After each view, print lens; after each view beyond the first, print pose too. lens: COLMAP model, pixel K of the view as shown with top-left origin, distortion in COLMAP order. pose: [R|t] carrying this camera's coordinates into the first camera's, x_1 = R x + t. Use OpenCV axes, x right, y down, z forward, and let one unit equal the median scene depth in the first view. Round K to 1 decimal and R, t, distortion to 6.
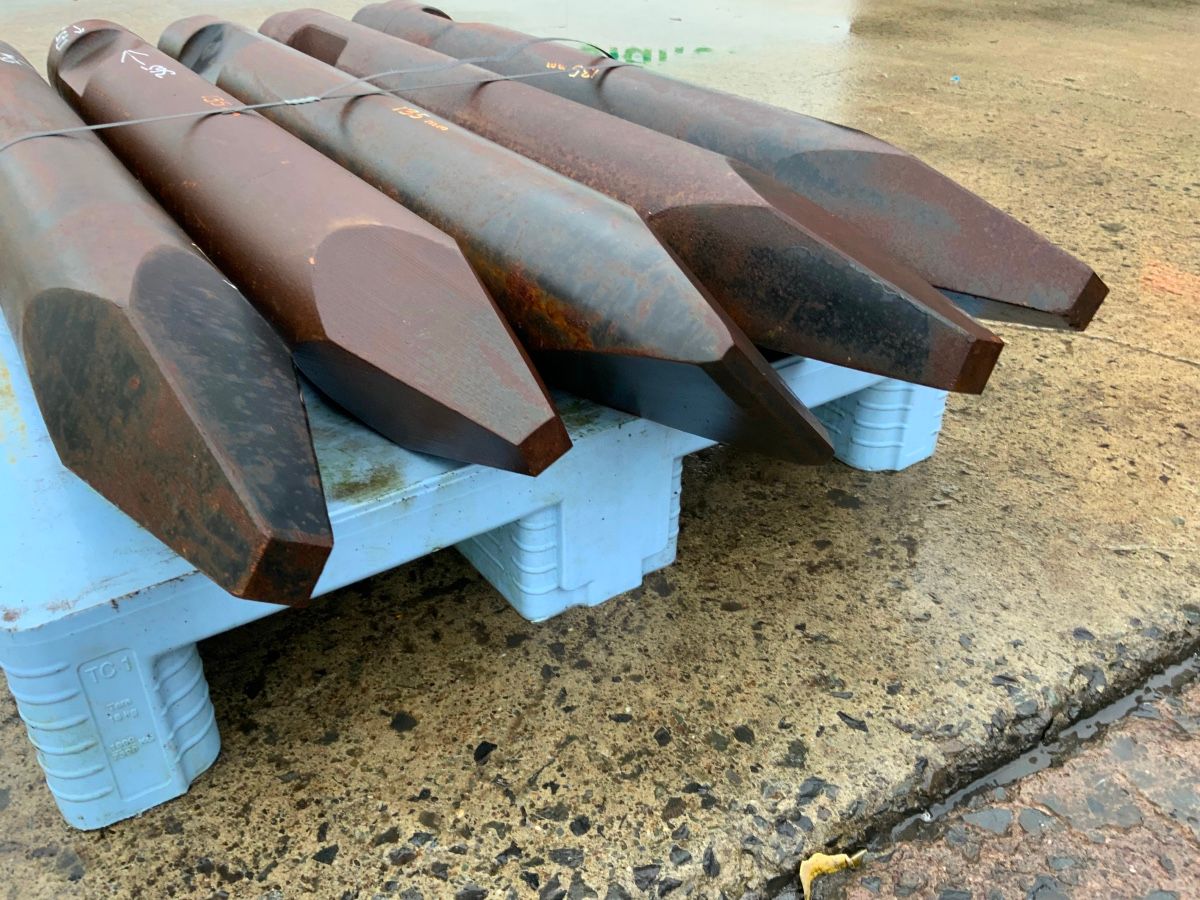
lens RADIAL K [[993.5, 0, 600.0], [0, 993.5, 450.0], [0, 0, 1]] dist [0.103182, -0.224941]
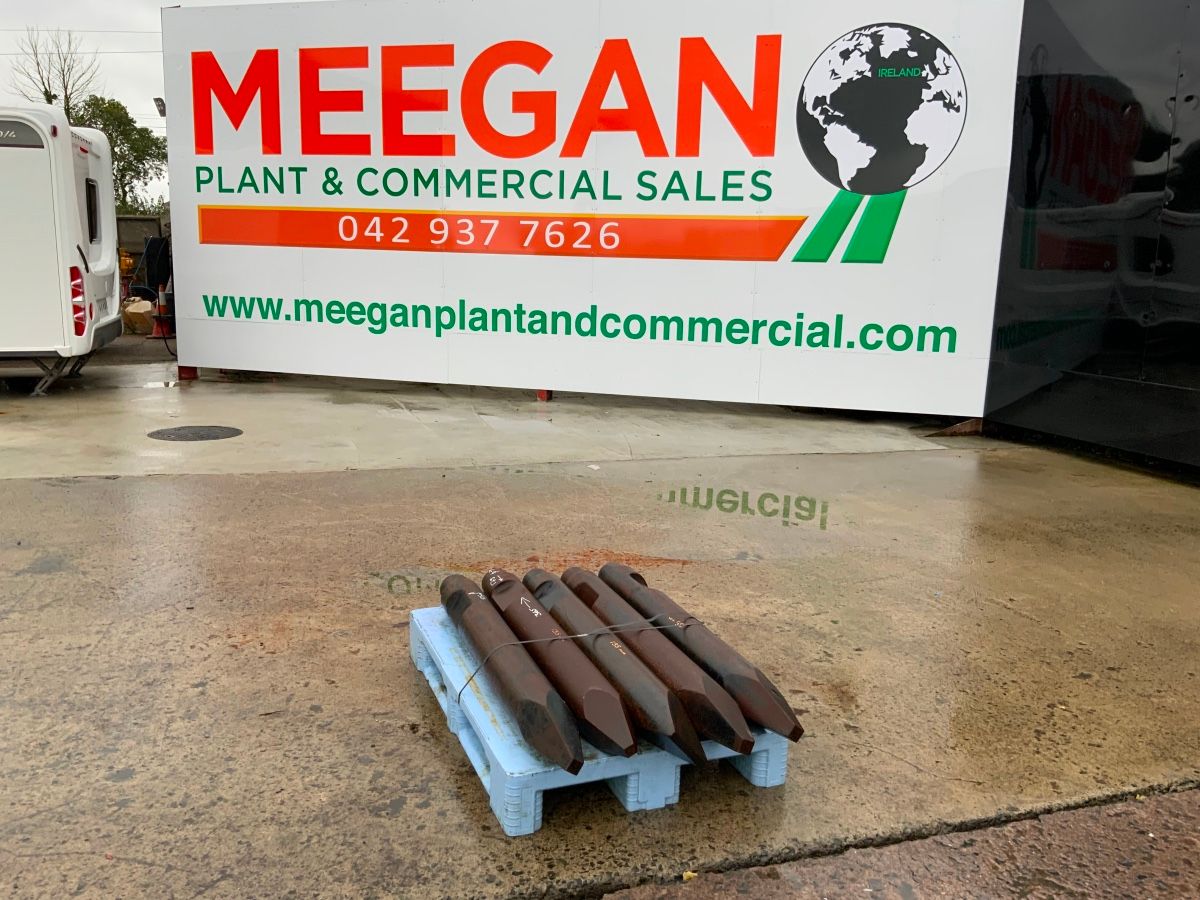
lens RADIAL K [[993.5, 0, 600.0], [0, 993.5, 450.0], [0, 0, 1]] dist [0.103182, -0.224941]
pose [[0.974156, 0.065019, -0.216318, 0.551827], [-0.136461, 0.932560, -0.334230, 0.204036], [0.179998, 0.355111, 0.917331, -2.872526]]
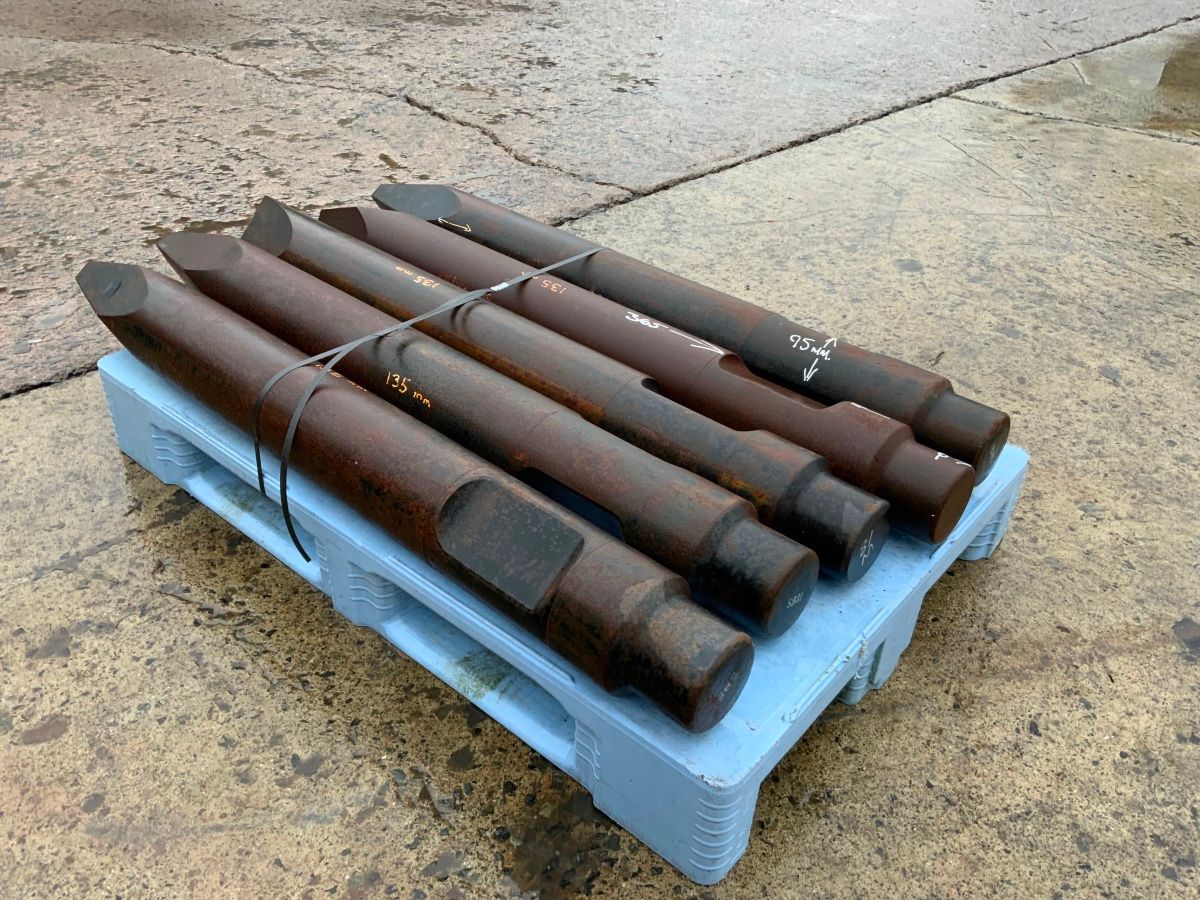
lens RADIAL K [[1008.5, 0, 597.9], [0, 1008.5, 433.1], [0, 0, 1]] dist [0.045595, -0.107147]
pose [[-0.967157, 0.092009, -0.236944, -0.055115], [-0.173486, 0.442351, 0.879903, -2.401556], [0.185771, 0.892110, -0.411860, 2.682702]]
